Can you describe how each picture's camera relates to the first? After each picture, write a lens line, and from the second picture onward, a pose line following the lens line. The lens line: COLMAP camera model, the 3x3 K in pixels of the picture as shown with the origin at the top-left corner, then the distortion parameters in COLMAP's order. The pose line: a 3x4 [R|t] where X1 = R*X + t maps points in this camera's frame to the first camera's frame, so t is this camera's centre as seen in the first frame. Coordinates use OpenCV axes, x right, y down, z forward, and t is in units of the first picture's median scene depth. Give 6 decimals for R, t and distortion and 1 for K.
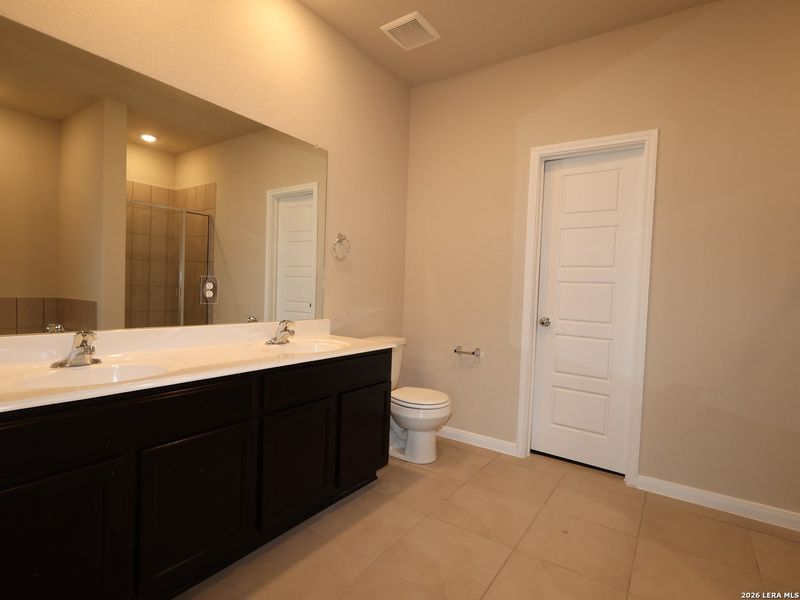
lens RADIAL K [[420.9, 0, 400.0], [0, 420.9, 300.0], [0, 0, 1]] dist [0.002250, 0.000871]
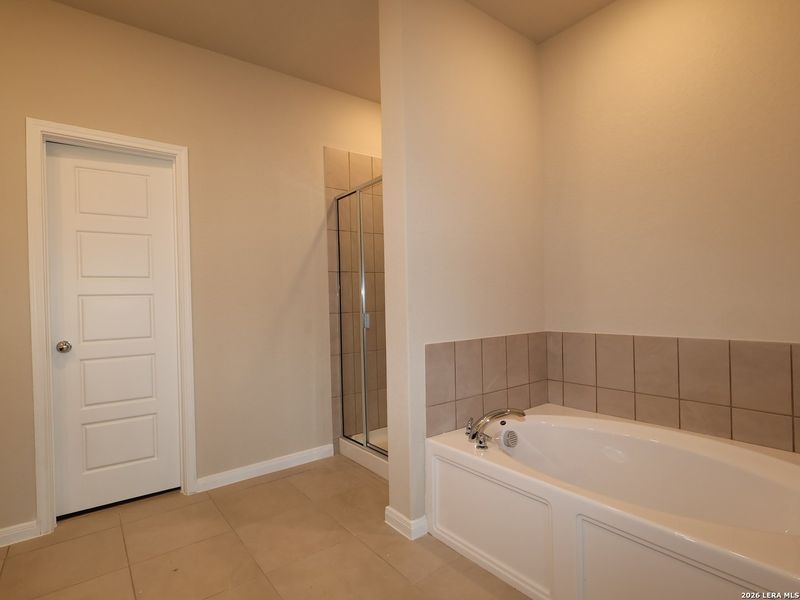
lens RADIAL K [[420.9, 0, 400.0], [0, 420.9, 300.0], [0, 0, 1]] dist [0.002250, 0.000871]
pose [[0.314877, -0.049925, 0.947818, -0.215230], [0.068646, 0.997198, 0.029721, -0.017636], [-0.946647, 0.055705, 0.317422, 0.164910]]
